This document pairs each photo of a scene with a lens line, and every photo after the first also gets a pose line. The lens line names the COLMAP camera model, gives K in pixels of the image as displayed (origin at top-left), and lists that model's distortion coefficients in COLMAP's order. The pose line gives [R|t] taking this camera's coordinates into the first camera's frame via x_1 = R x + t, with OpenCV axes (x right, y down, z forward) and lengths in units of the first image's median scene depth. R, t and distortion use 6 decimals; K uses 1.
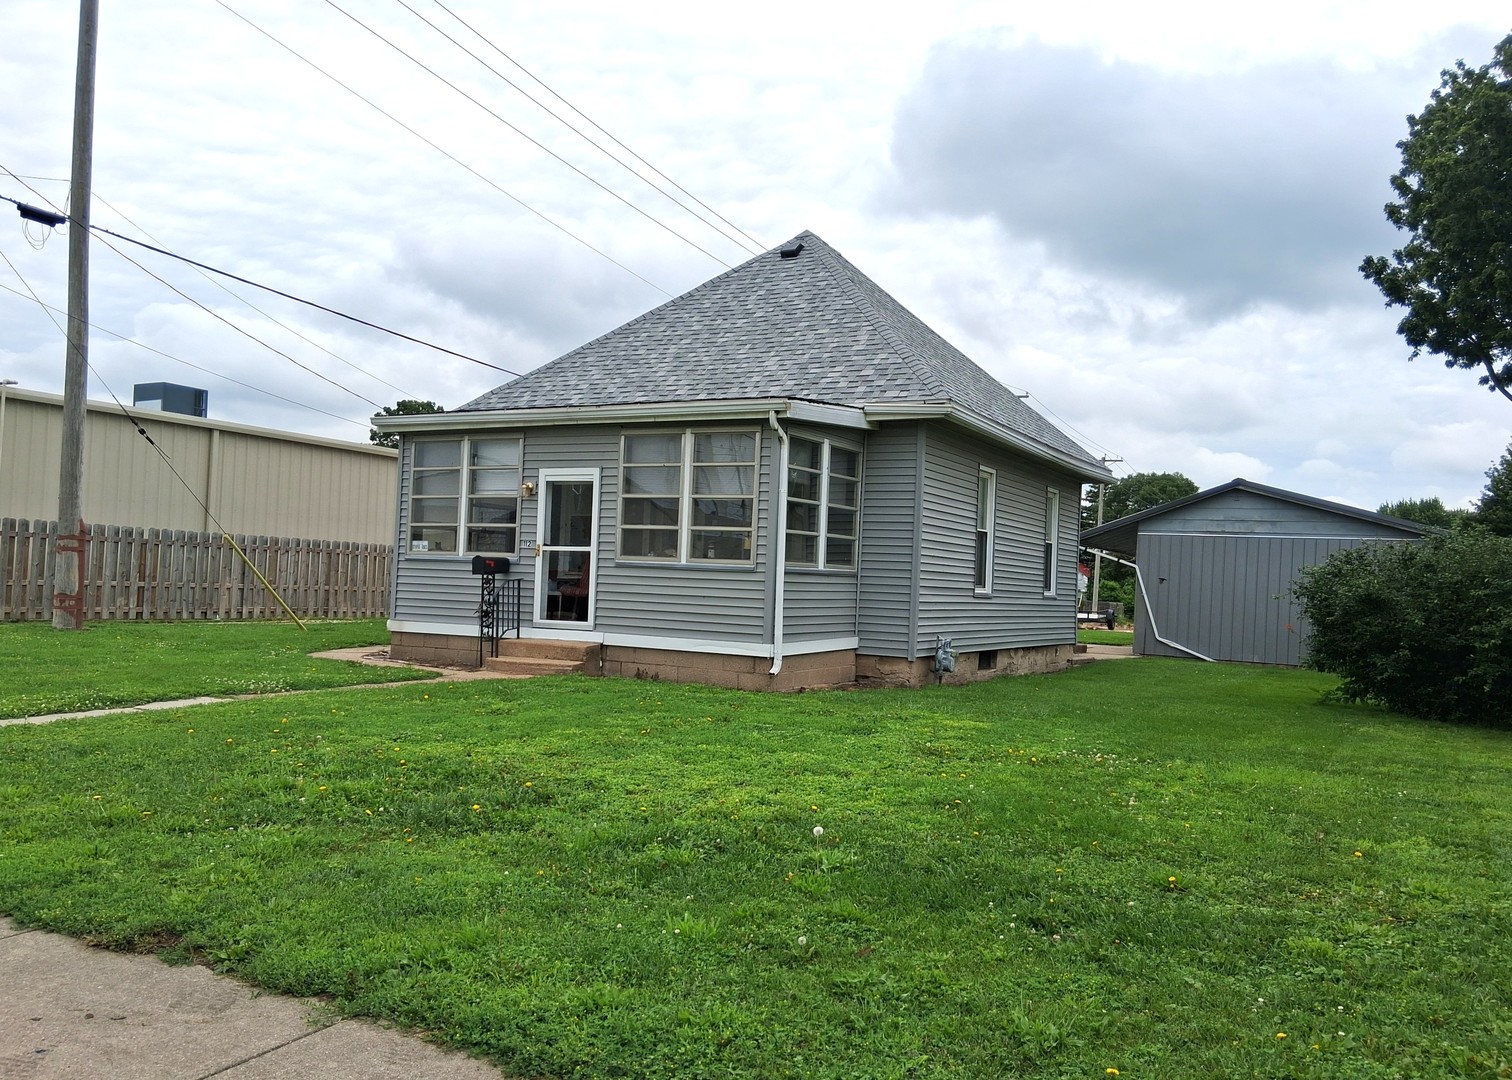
lens RADIAL K [[1200.0, 0, 755.9], [0, 1200.0, 556.5], [0, 0, 1]] dist [0.002471, -0.004165]
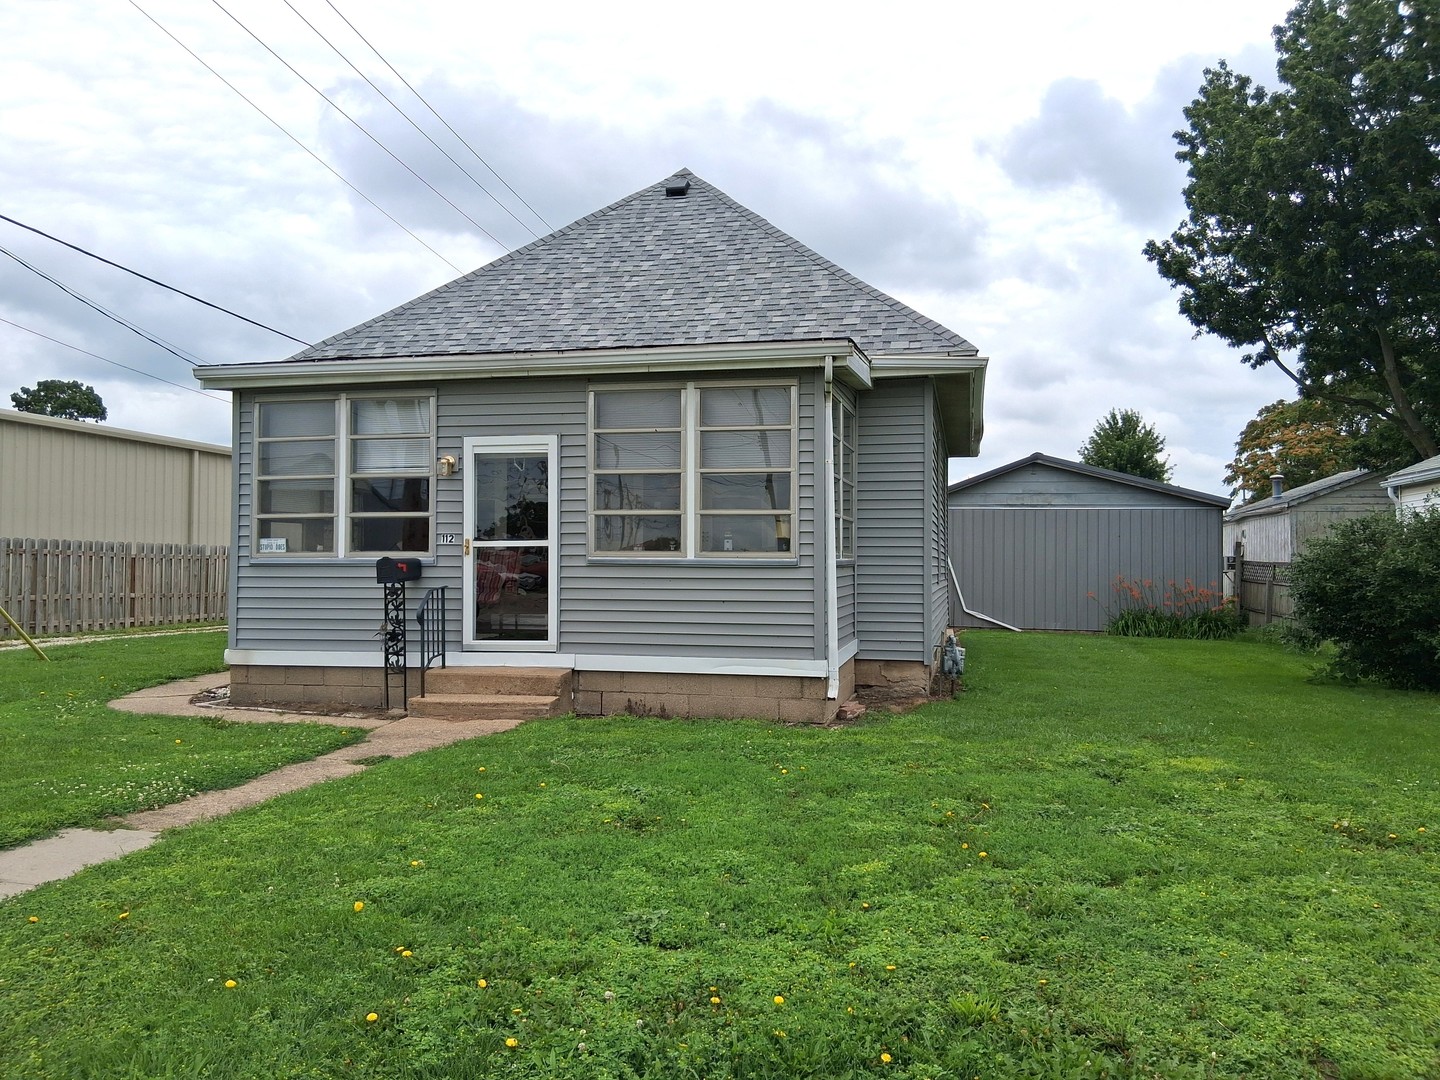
lens RADIAL K [[1091.8, 0, 720.0], [0, 1091.8, 540.0], [0, 0, 1]] dist [0.033967, -0.058651]
pose [[0.959203, -0.030051, 0.281116, -0.220304], [0.028444, 0.999547, 0.009796, -0.011596], [-0.281283, -0.001400, 0.959624, 0.305670]]
